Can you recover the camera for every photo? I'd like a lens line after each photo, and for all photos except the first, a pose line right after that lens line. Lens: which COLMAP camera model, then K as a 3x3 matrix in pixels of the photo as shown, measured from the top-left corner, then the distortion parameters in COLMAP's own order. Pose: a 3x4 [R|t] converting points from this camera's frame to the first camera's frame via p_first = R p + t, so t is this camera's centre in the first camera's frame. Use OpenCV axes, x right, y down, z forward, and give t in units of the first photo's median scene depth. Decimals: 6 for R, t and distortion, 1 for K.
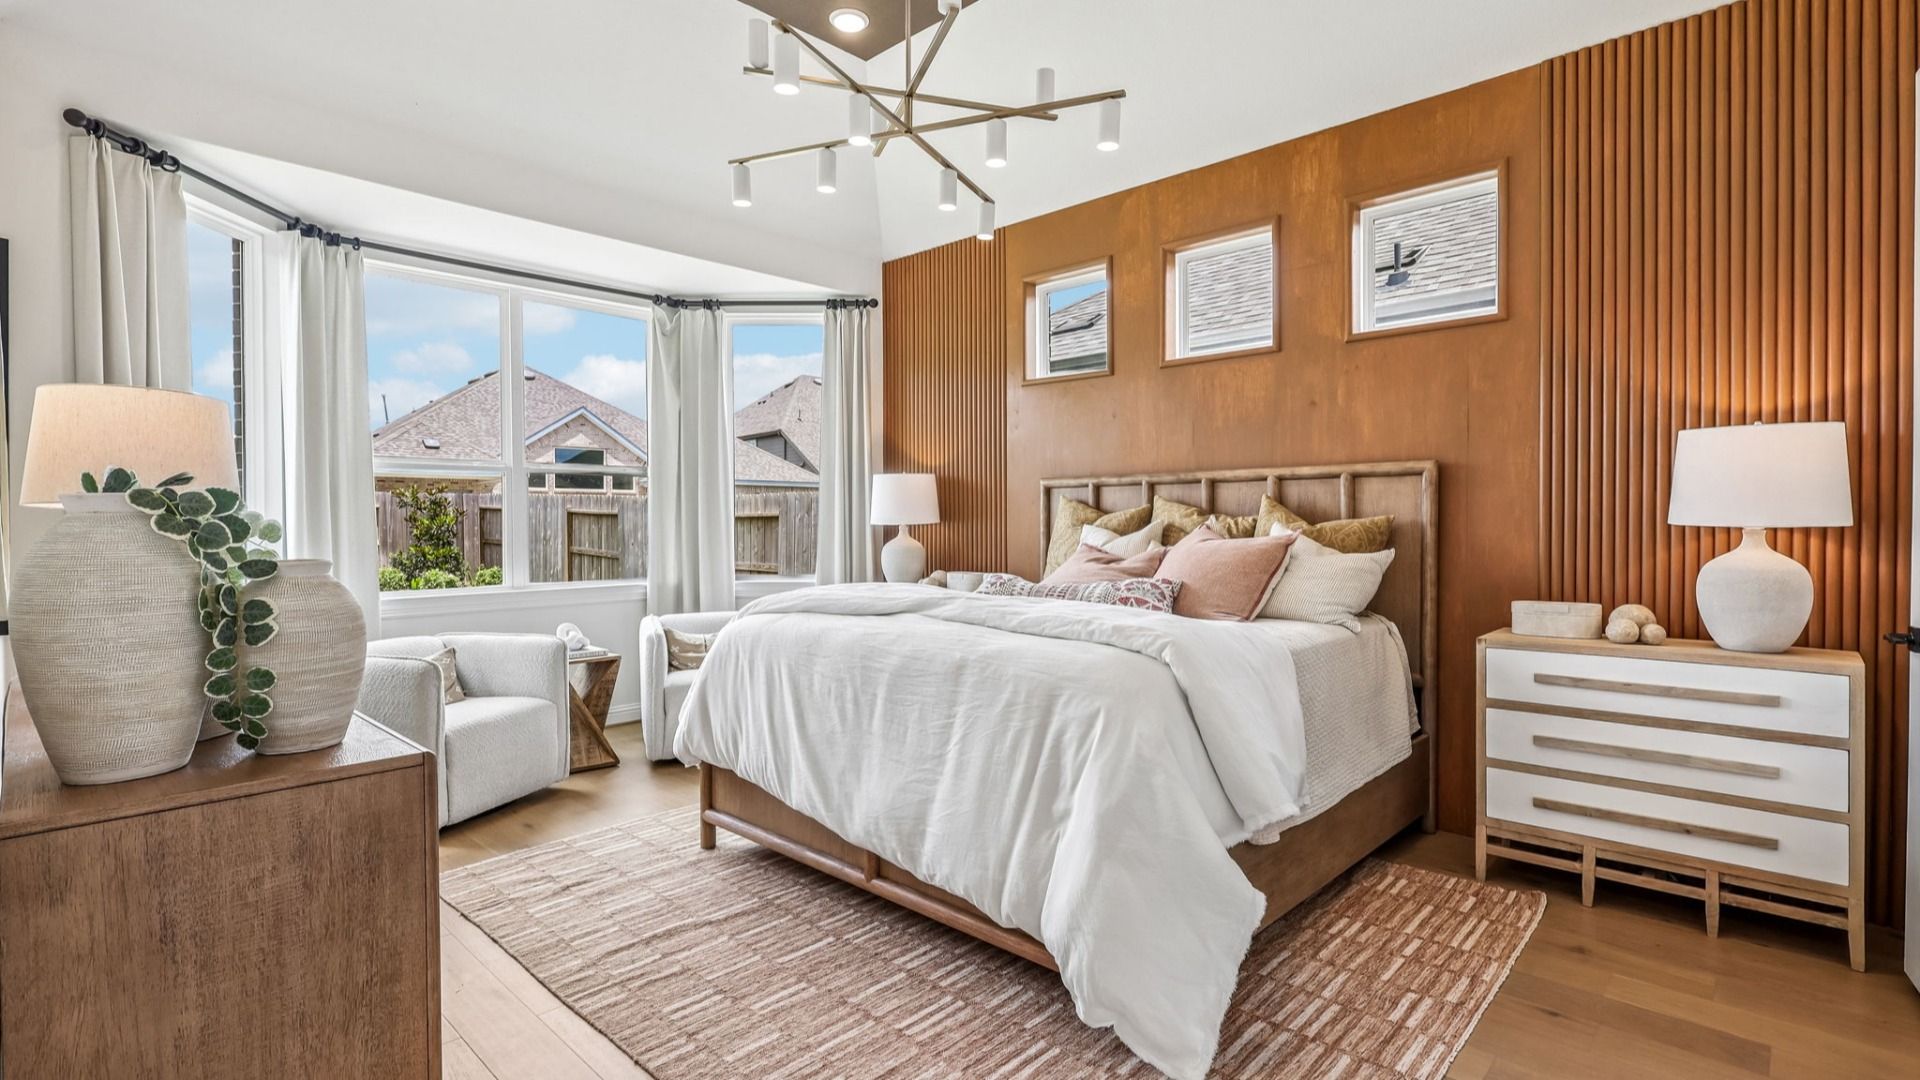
lens RADIAL K [[889.8, 0, 961.6], [0, 889.8, 532.9], [0, 0, 1]] dist [0.003400, -0.000051]
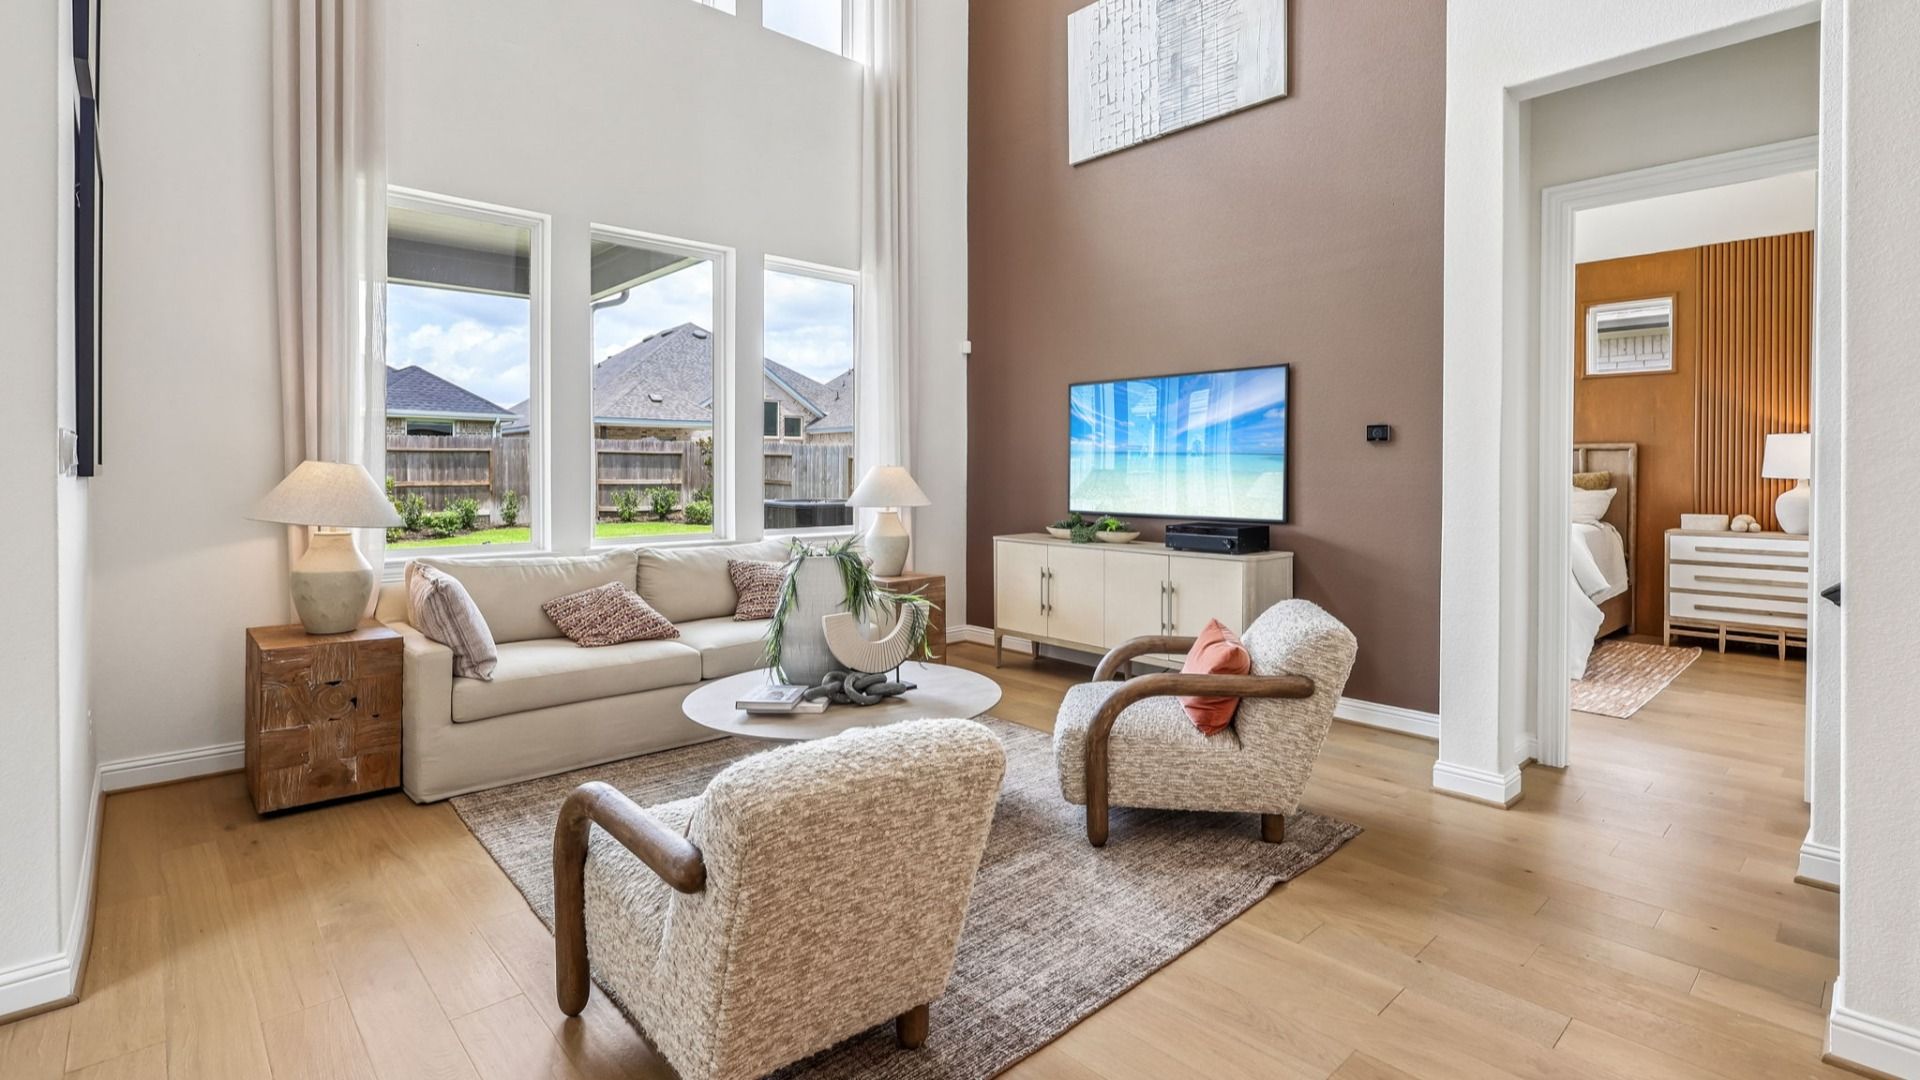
lens RADIAL K [[889.8, 0, 961.2], [0, 889.8, 480.2], [0, 0, 1]] dist [0.003400, -0.000051]
pose [[0.998220, 0.007746, -0.059132, -0.948068], [-0.007906, 0.999966, -0.002472, 0.018428], [0.059111, 0.002935, 0.998247, -1.186414]]
